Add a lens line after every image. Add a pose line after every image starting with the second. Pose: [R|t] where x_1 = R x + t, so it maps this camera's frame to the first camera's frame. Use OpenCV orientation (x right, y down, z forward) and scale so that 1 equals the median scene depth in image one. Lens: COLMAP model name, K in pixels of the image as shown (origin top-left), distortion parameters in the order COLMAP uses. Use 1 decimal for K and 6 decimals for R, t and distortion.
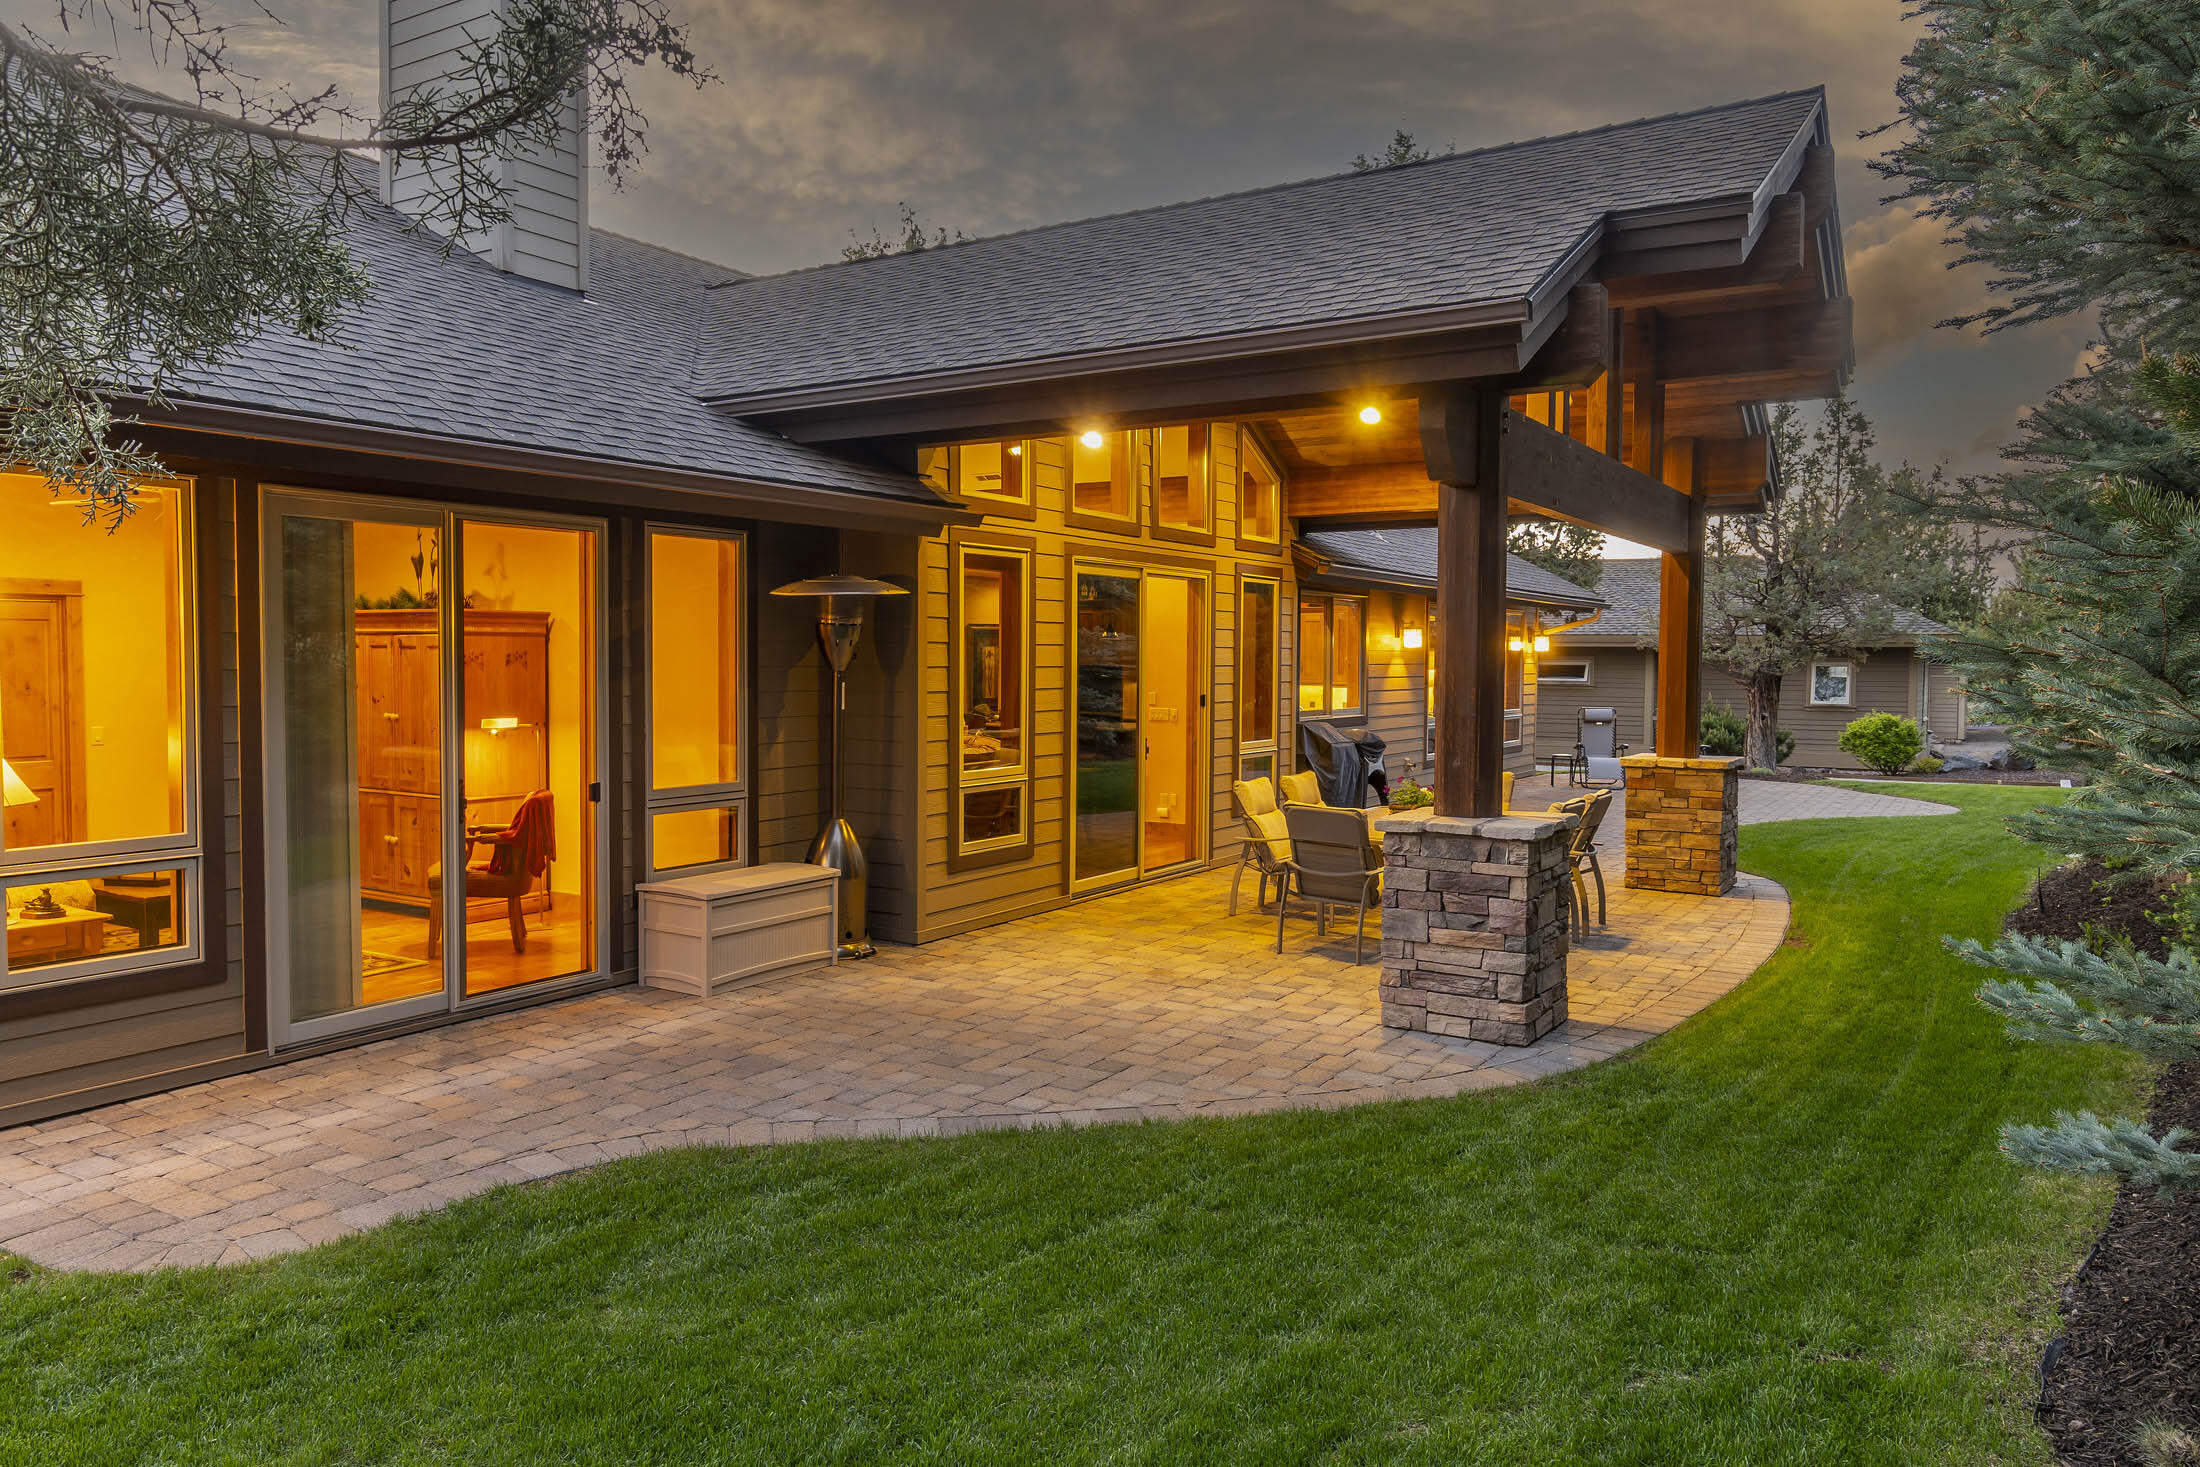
lens RADIAL K [[1495.9, 0, 1113.3], [0, 1495.9, 742.5], [0, 0, 1]] dist [0.007002, 0.000742]
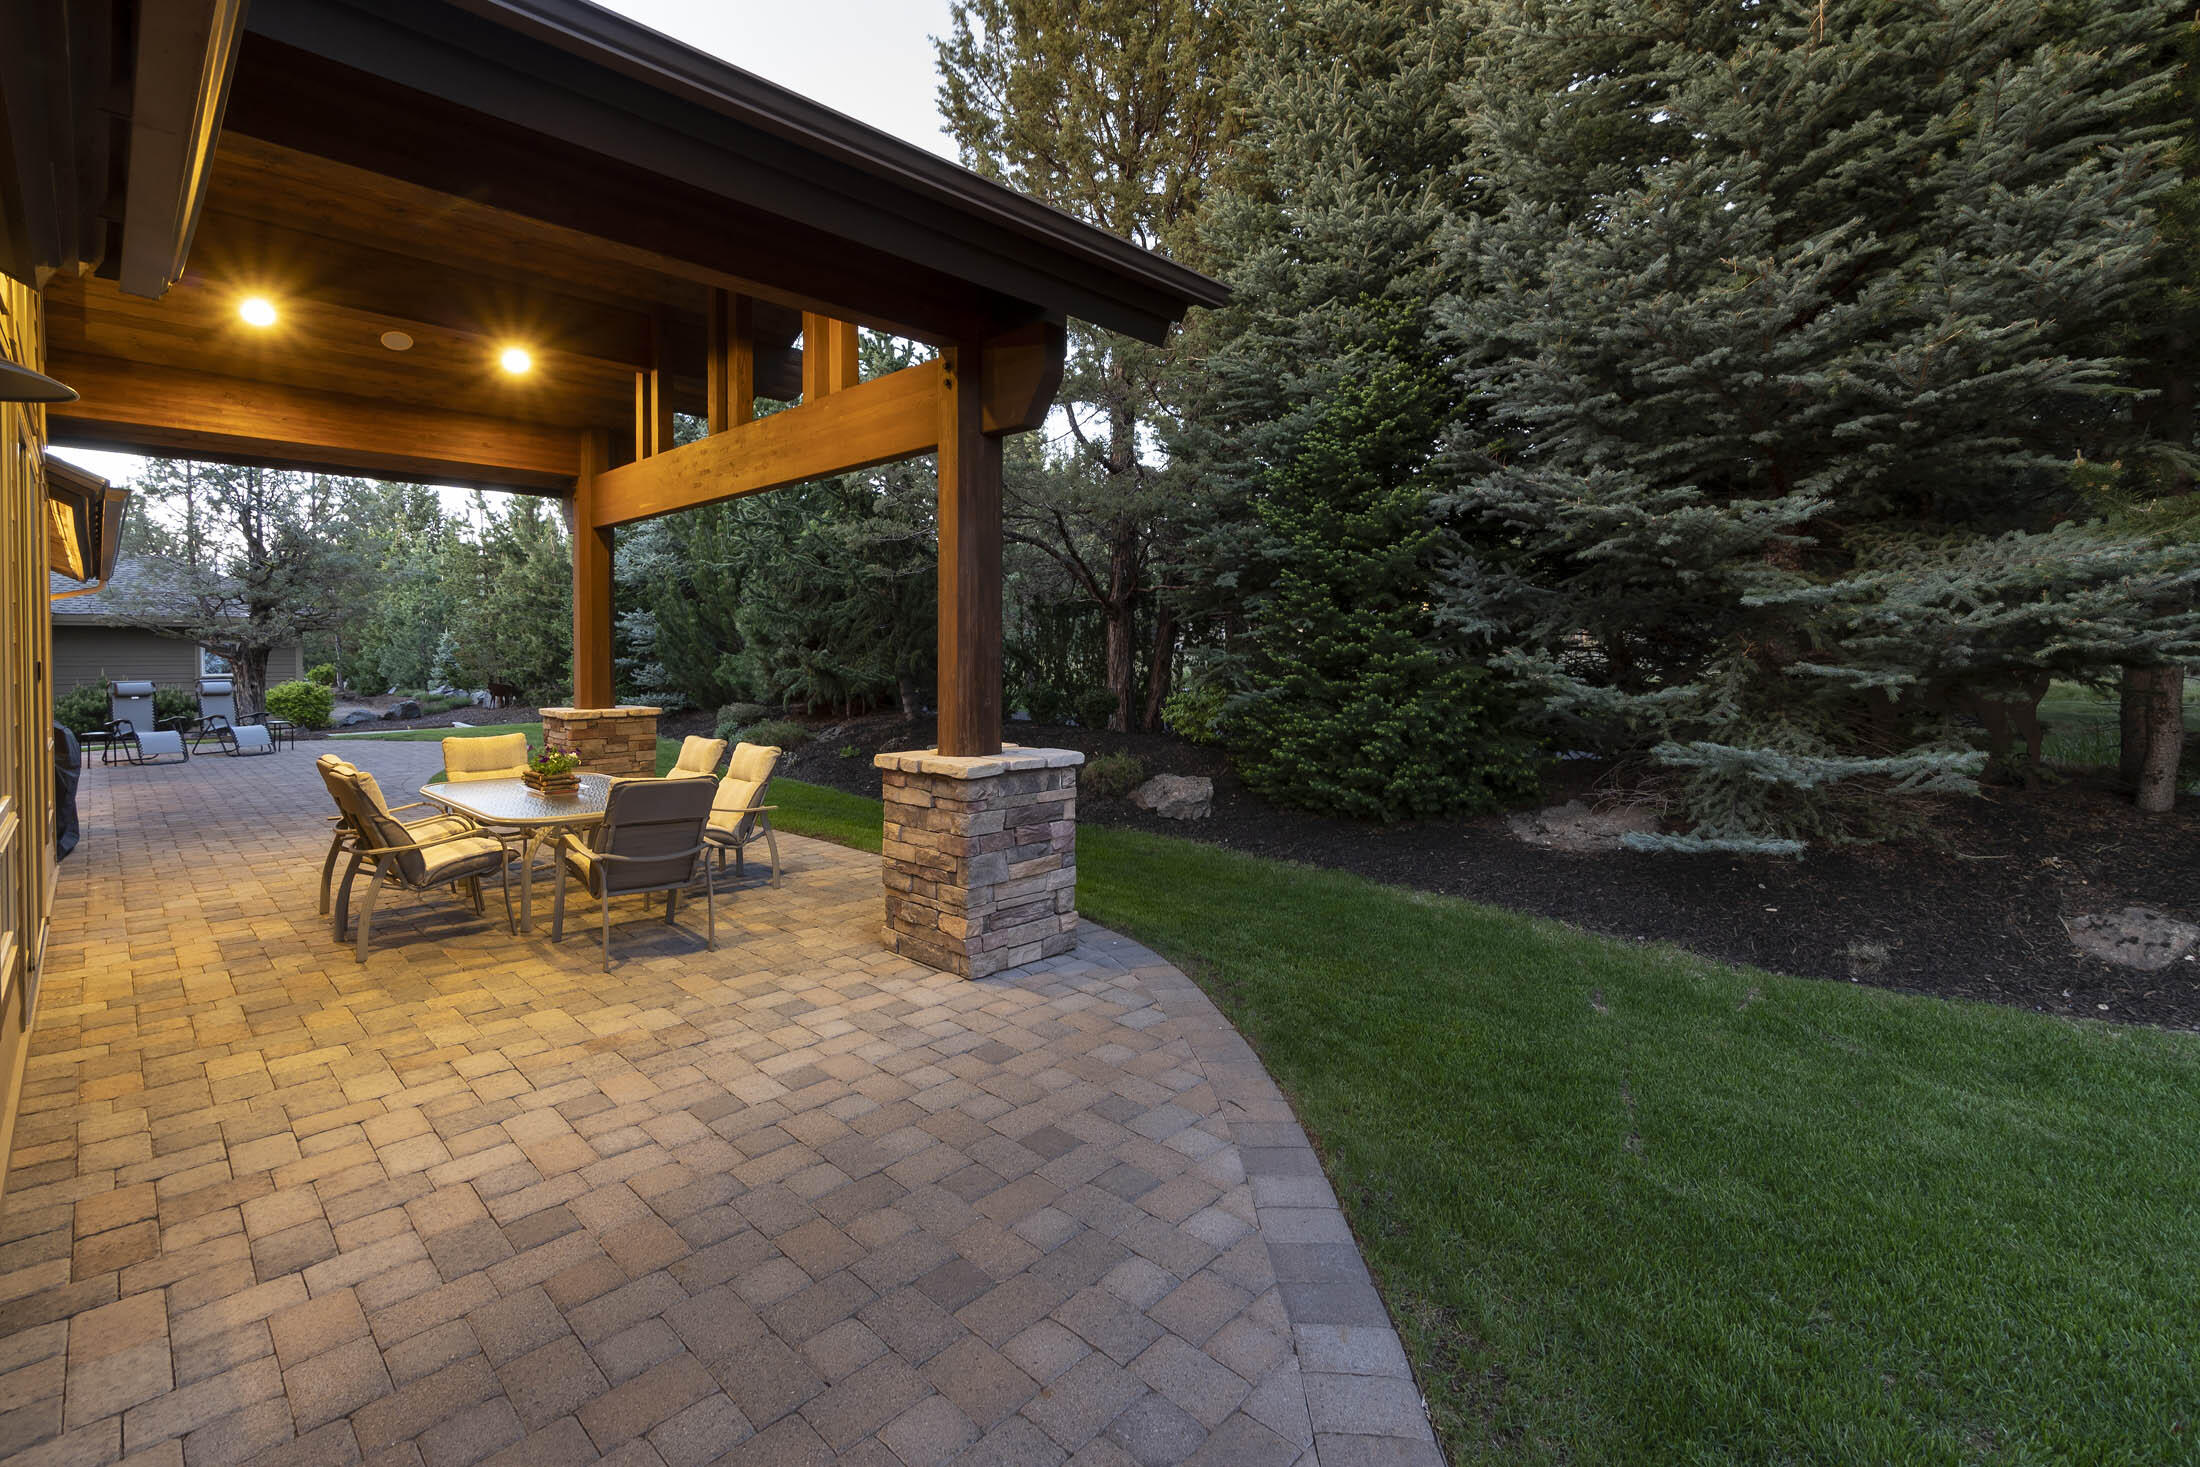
lens RADIAL K [[948.4, 0, 1106.8], [0, 948.4, 726.2], [0, 0, 1]] dist [-0.003619, -0.000011]
pose [[0.223346, -0.087063, 0.970843, -0.412841], [0.057754, 0.995435, 0.075981, -0.015345], [-0.973027, 0.039100, 0.227355, 0.845441]]
